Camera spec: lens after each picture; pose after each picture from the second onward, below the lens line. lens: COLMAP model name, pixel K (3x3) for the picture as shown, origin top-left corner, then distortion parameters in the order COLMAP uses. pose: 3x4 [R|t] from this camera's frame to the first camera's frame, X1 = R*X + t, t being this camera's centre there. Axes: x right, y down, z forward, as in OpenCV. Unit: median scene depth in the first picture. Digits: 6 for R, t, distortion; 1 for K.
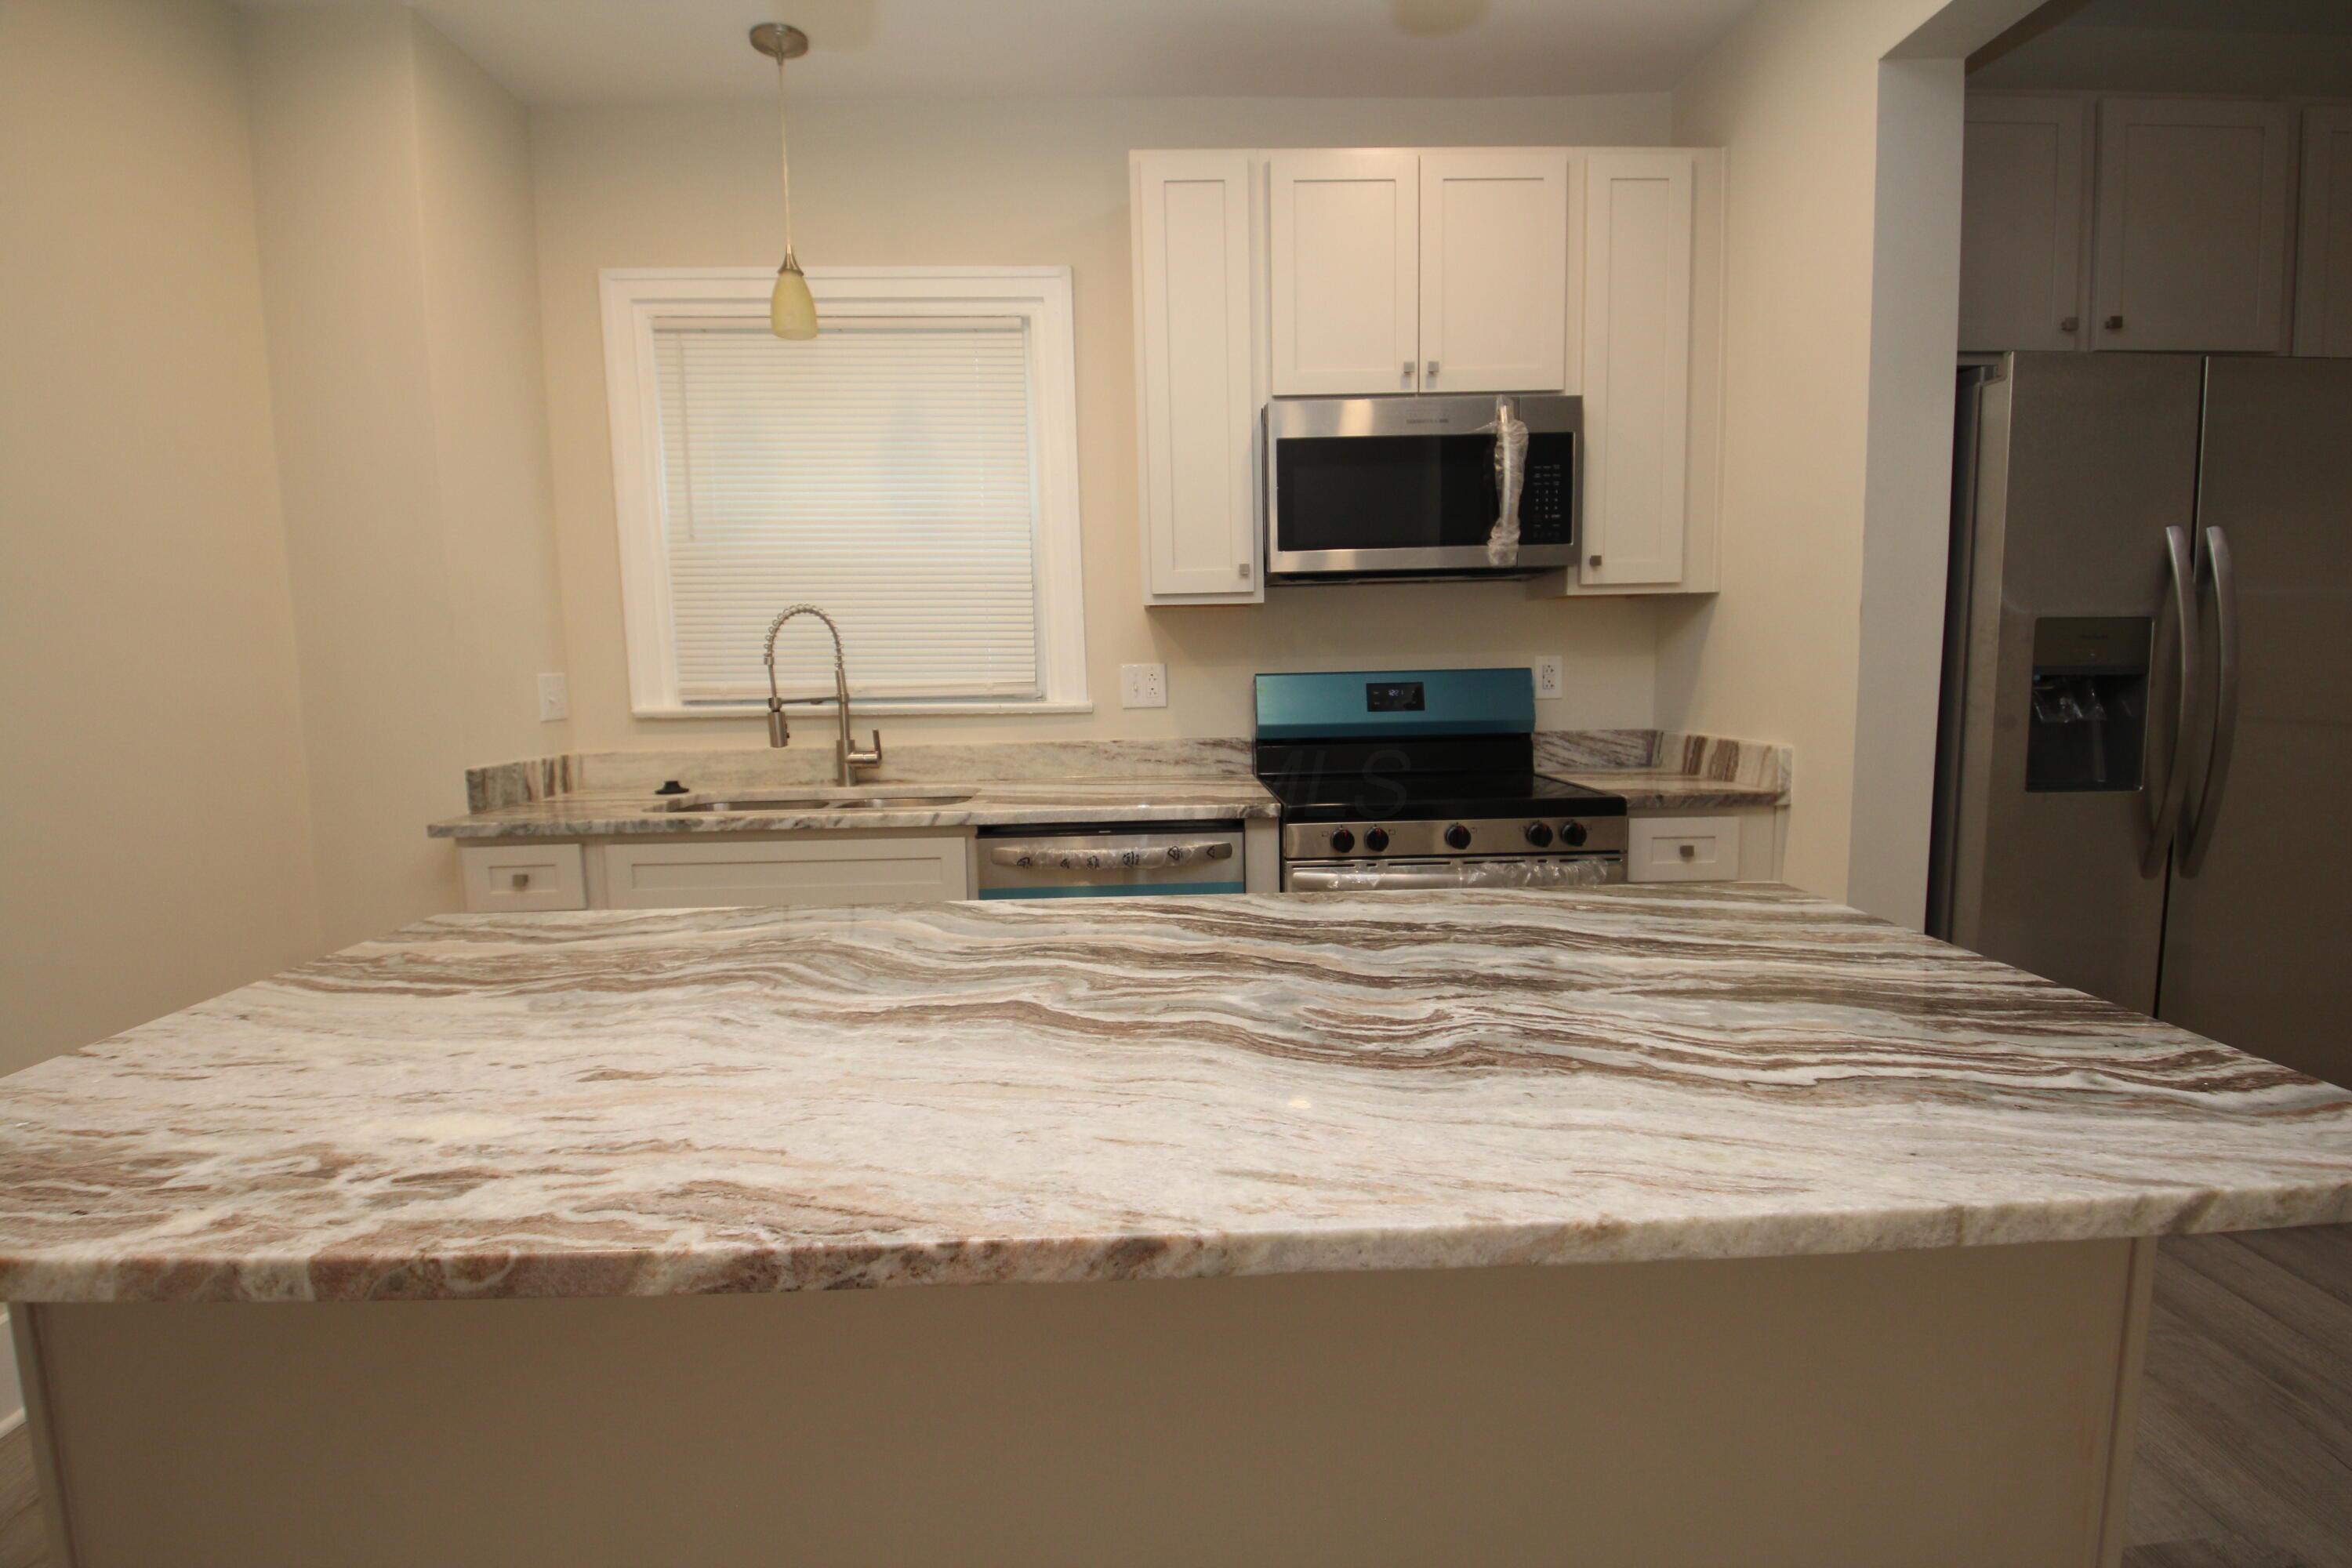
lens RADIAL K [[1089.6, 0, 1260.0], [0, 1089.6, 836.5], [0, 0, 1]] dist [-0.014982, -0.008287]
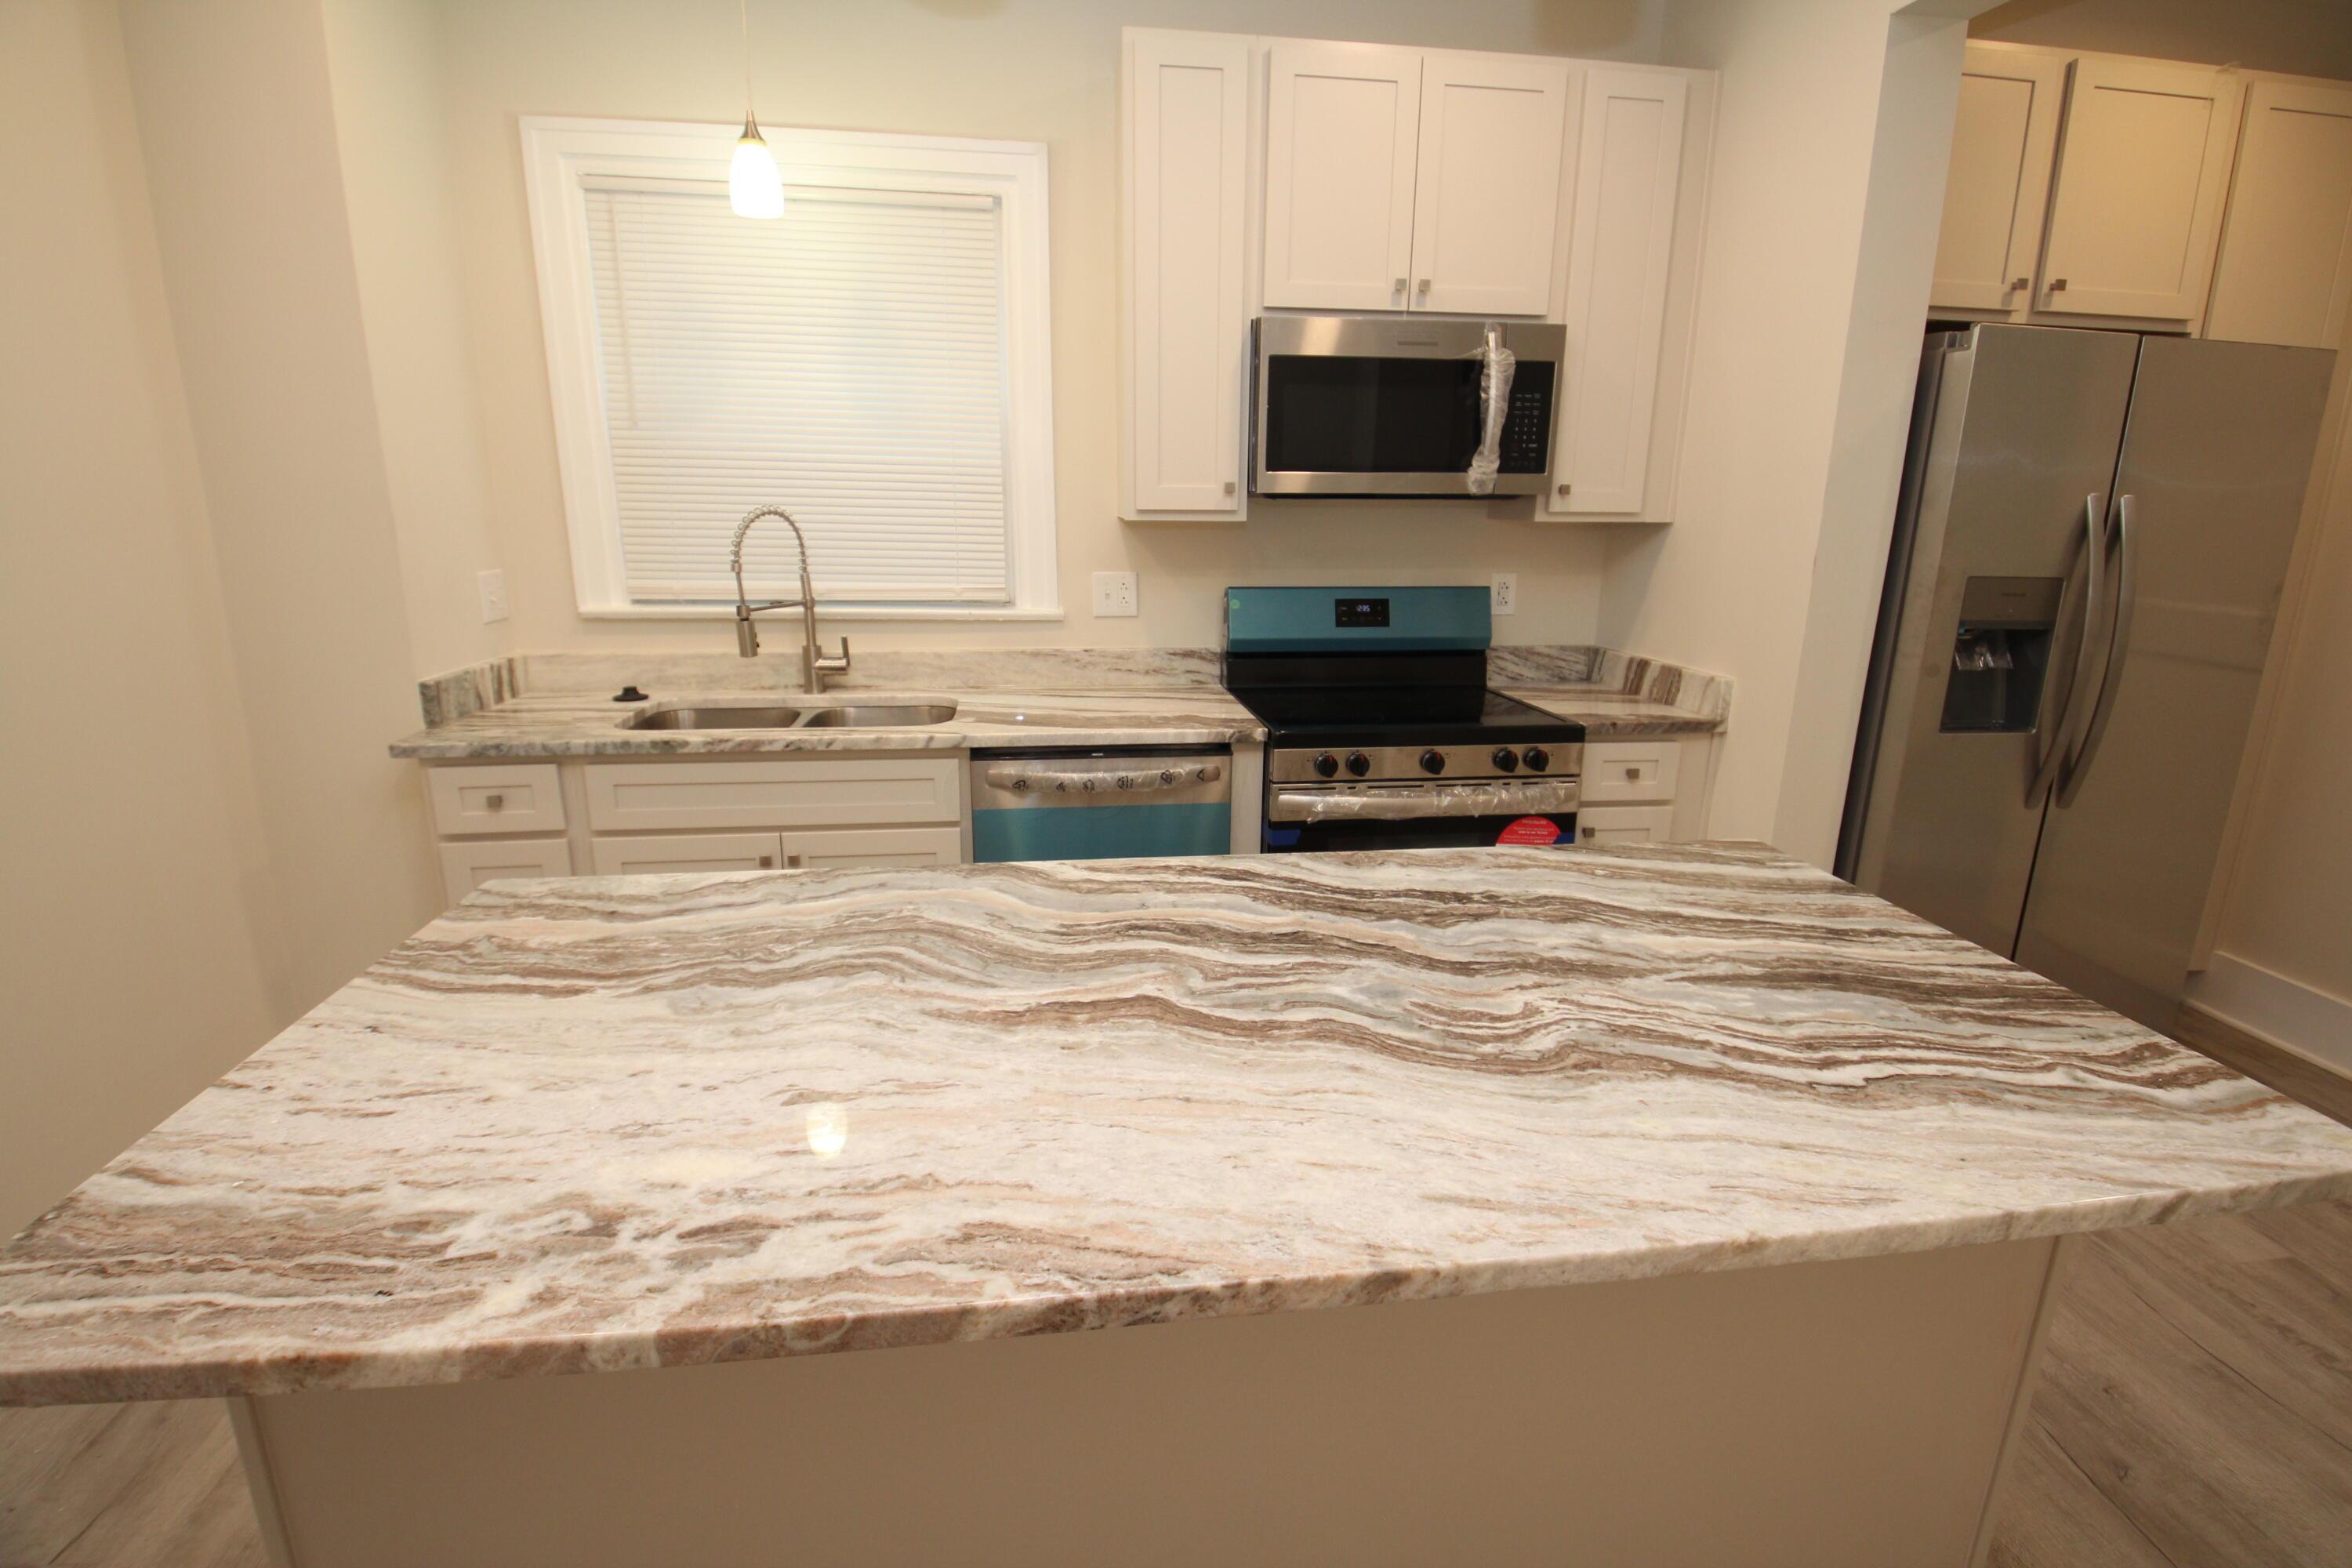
lens RADIAL K [[1089.6, 0, 1192.7], [0, 1089.6, 806.6], [0, 0, 1]] dist [-0.014982, -0.008287]
pose [[0.994209, 0.001685, 0.107447, -0.280485], [-0.017804, 0.988641, 0.149236, -0.189270], [-0.105975, -0.150285, 0.982946, -0.041011]]
